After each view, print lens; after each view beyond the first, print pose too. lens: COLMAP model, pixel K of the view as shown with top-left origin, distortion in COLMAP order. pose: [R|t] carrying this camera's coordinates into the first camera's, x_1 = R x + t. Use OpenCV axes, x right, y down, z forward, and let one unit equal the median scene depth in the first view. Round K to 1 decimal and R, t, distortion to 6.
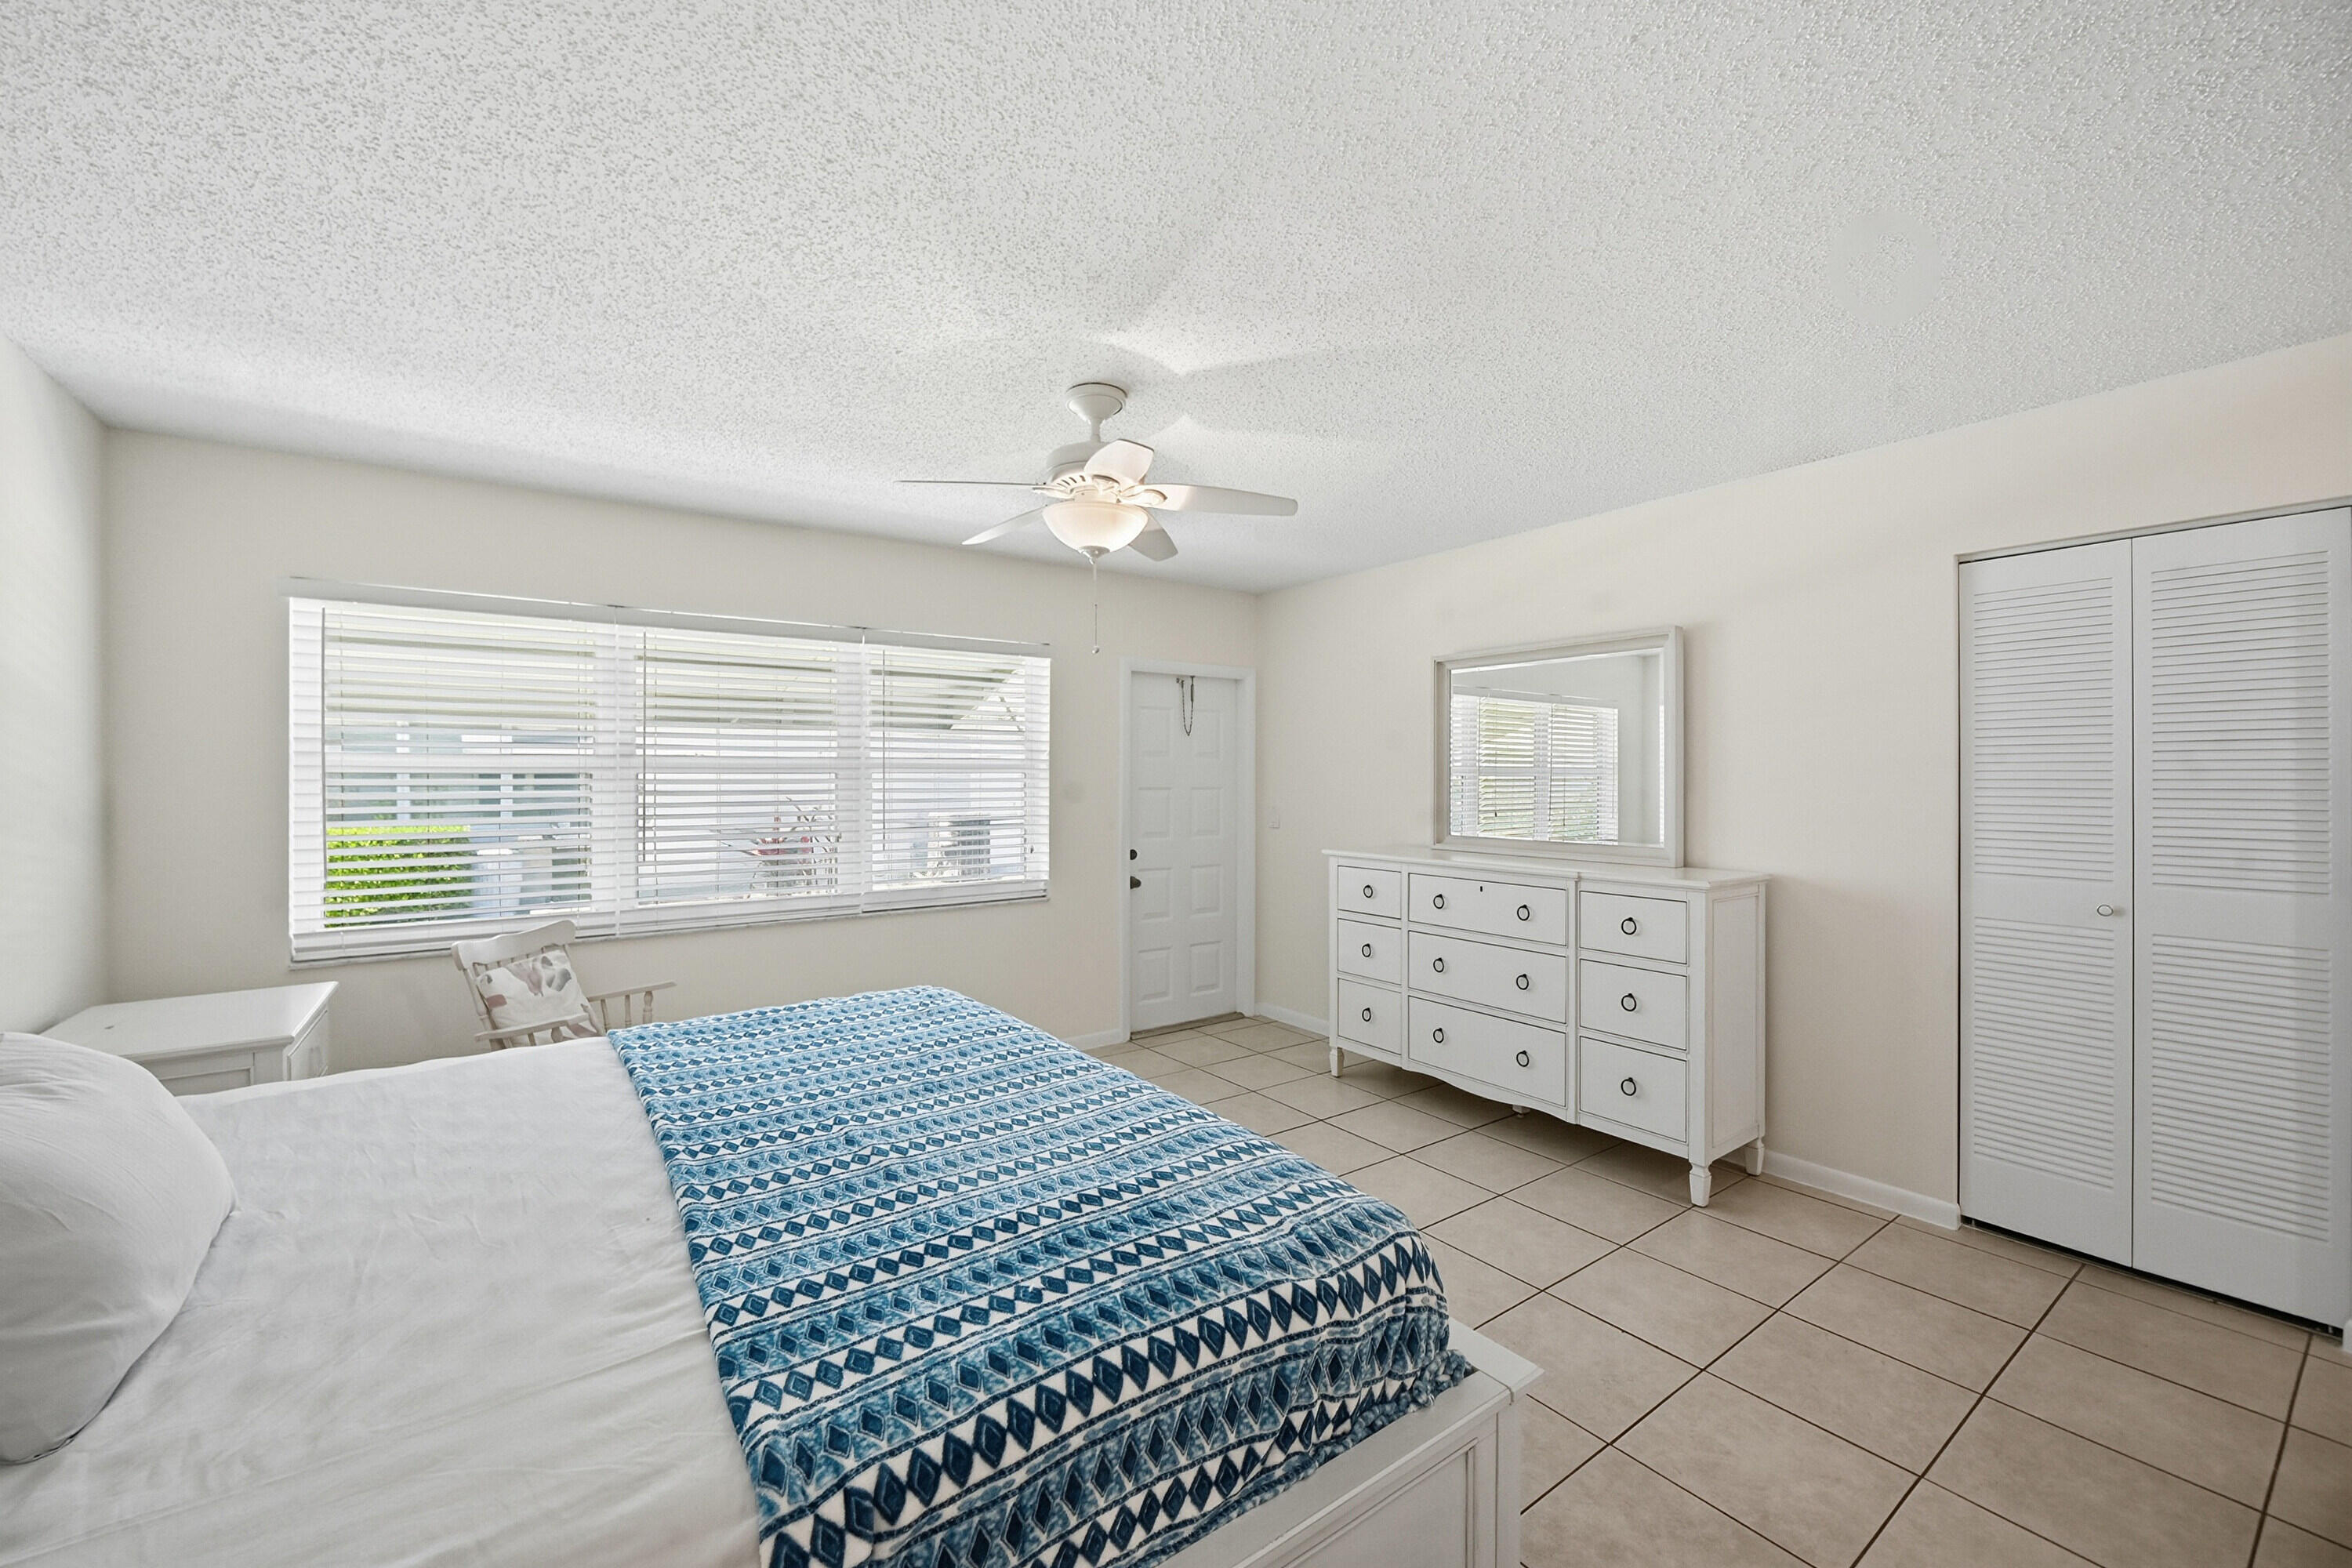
lens RADIAL K [[930.5, 0, 1157.7], [0, 930.5, 779.2], [0, 0, 1]] dist [0.007556, -0.000145]
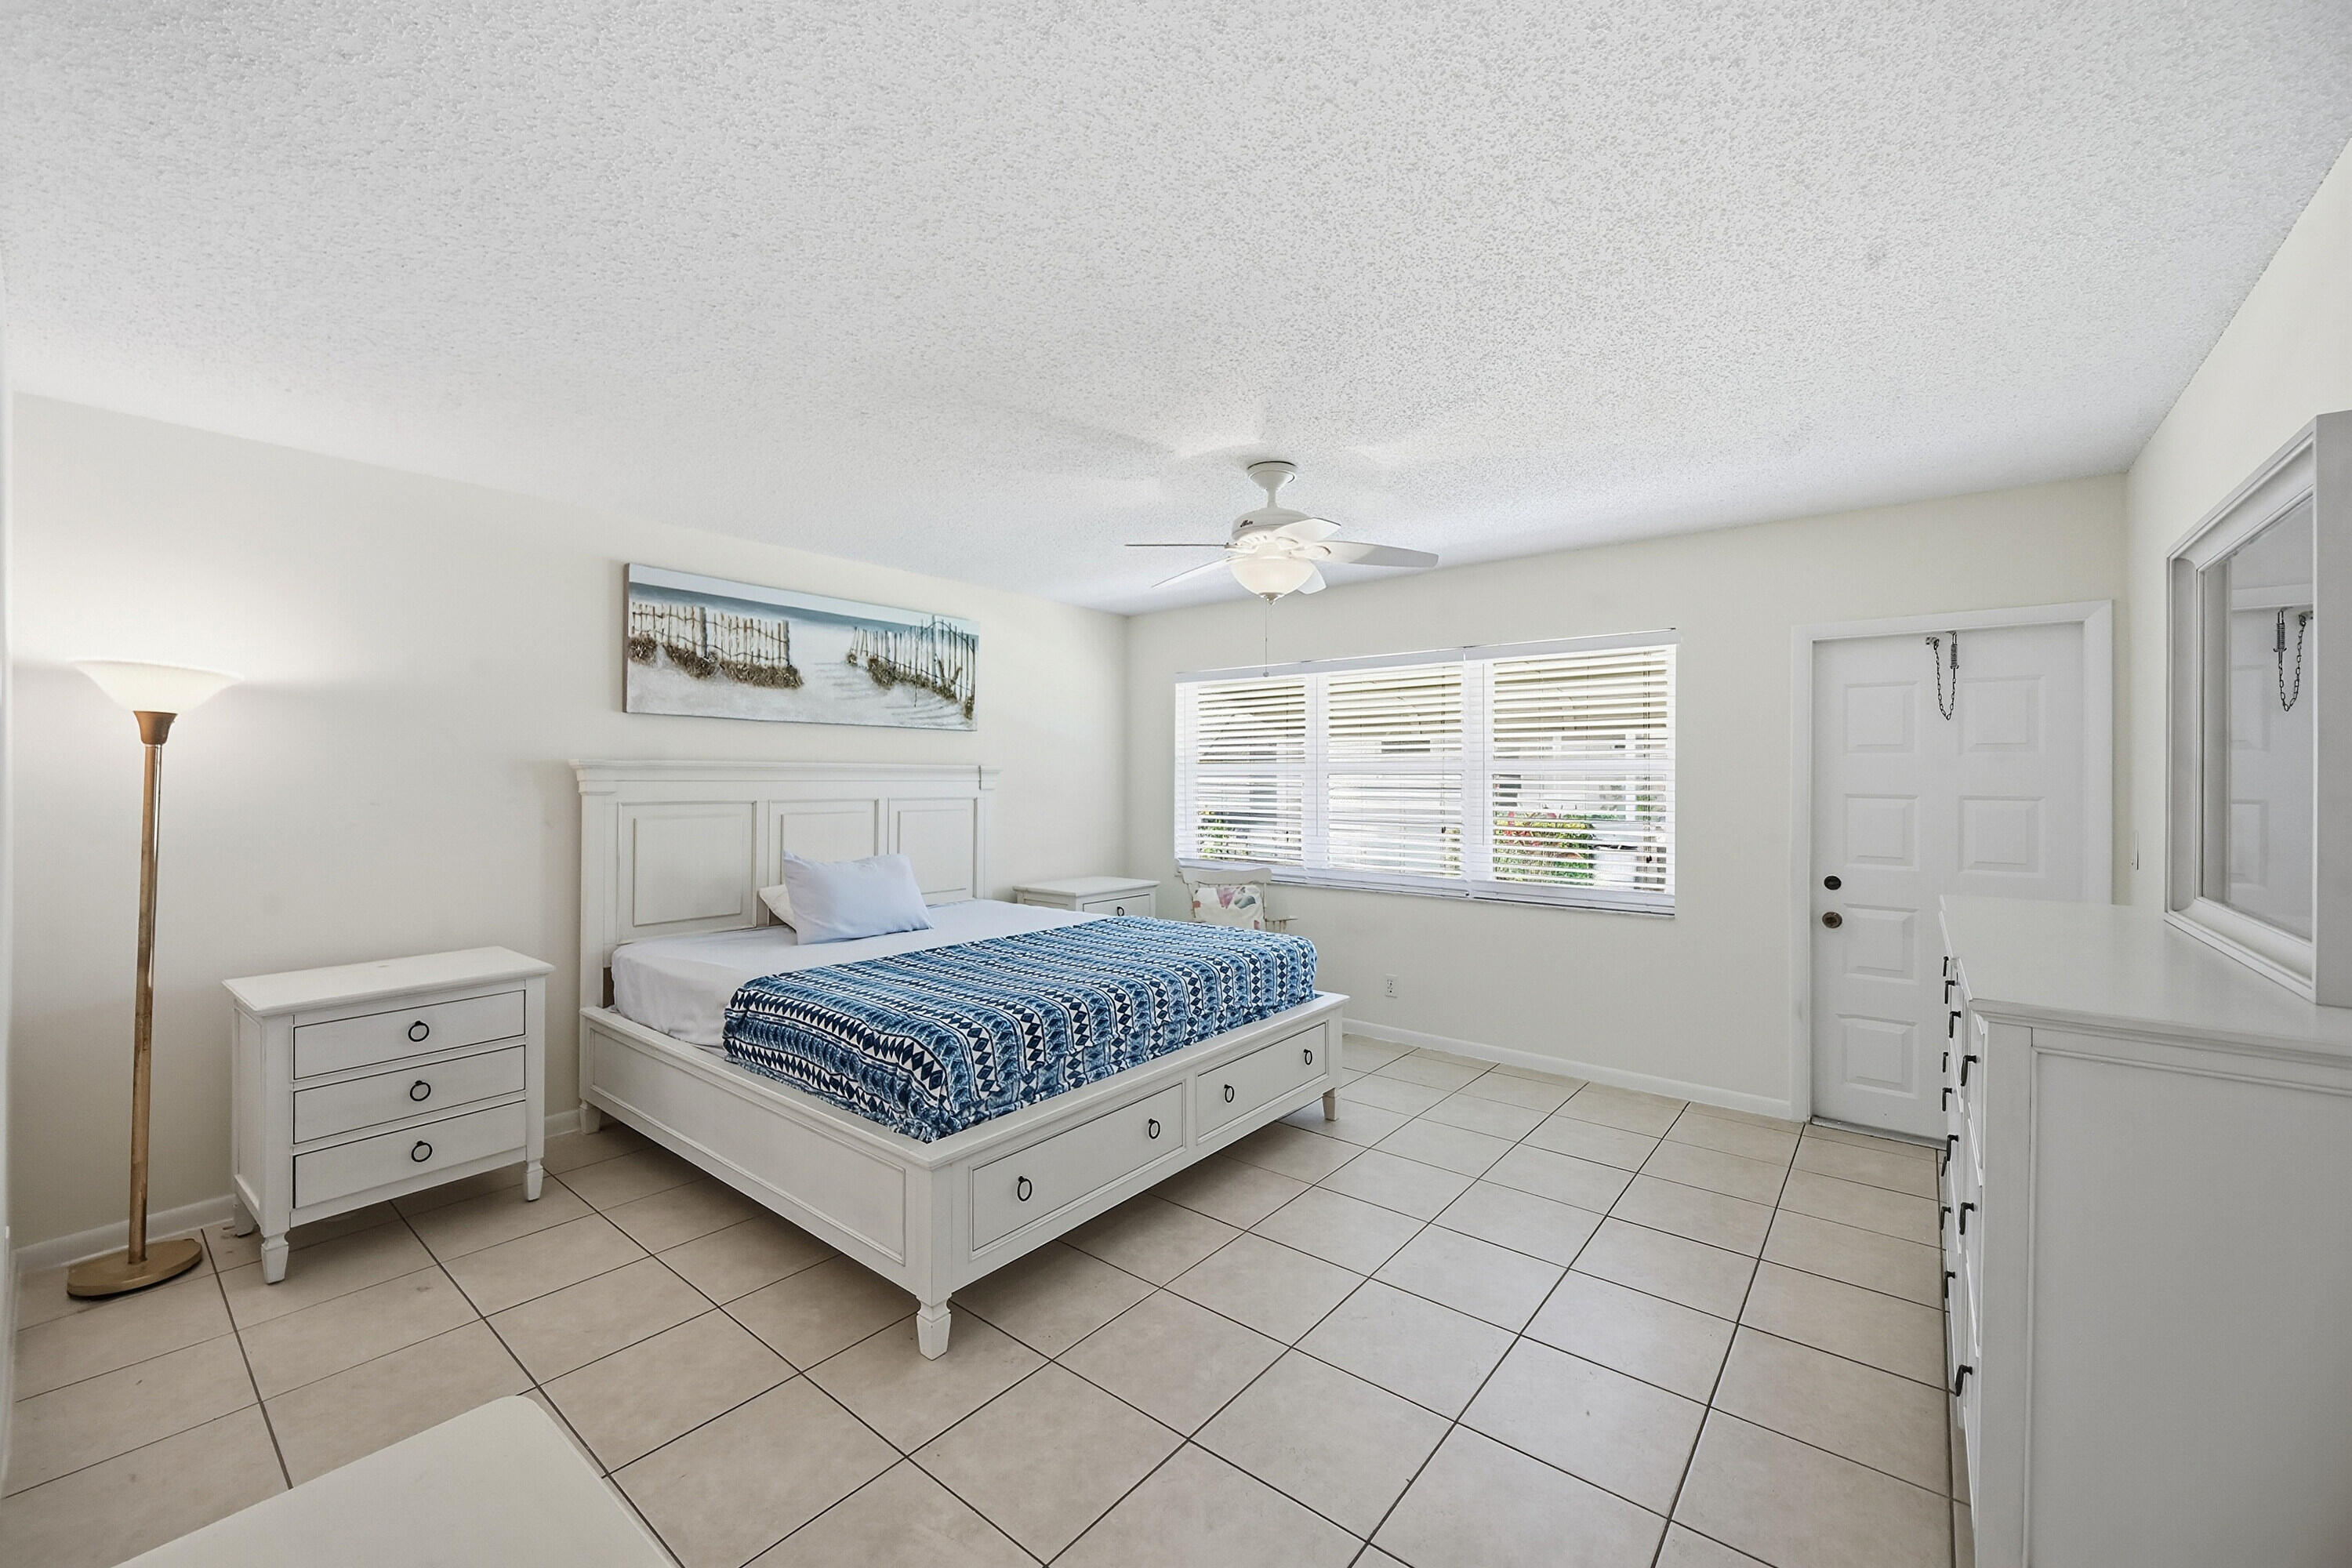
lens RADIAL K [[930.5, 0, 1141.1], [0, 930.5, 770.3], [0, 0, 1]] dist [0.007556, -0.000145]
pose [[0.257422, -0.005183, -0.966285, 0.815179], [-0.008697, 0.999933, -0.007680, 0.000943], [0.966260, 0.010381, 0.257360, 0.384223]]
